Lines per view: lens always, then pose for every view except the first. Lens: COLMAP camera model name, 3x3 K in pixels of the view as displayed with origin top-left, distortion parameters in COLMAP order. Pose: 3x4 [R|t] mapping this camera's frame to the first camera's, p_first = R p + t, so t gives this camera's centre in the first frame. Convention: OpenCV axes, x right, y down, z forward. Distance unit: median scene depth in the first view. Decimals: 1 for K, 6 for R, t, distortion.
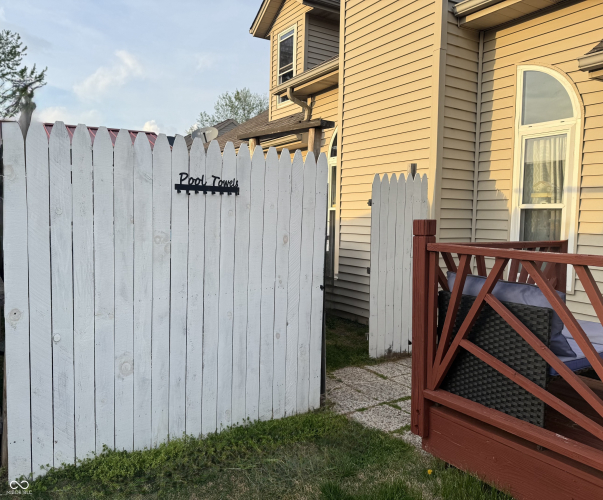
lens RADIAL K [[474.5, 0, 301.5], [0, 474.5, 250.0], [0, 0, 1]] dist [0.007239, -0.003192]
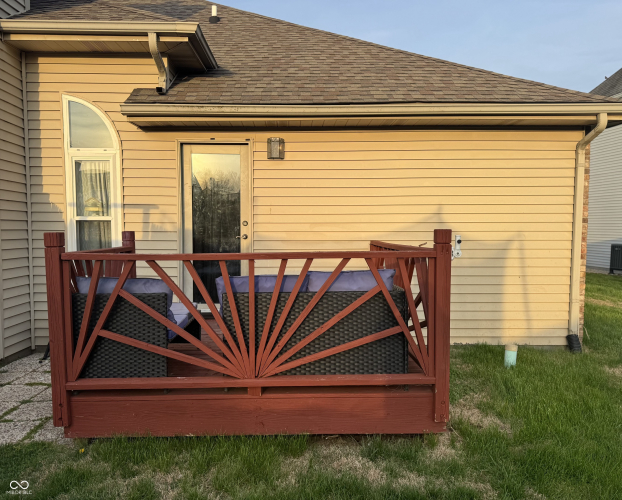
lens RADIAL K [[470.3, 0, 311.0], [0, 470.3, 250.0], [0, 0, 1]] dist [0.001970, 0.000552]
pose [[0.466781, -0.056144, 0.882589, -0.296912], [0.068226, 0.997295, 0.027358, -0.008015], [-0.881737, 0.047446, 0.469348, -0.033465]]
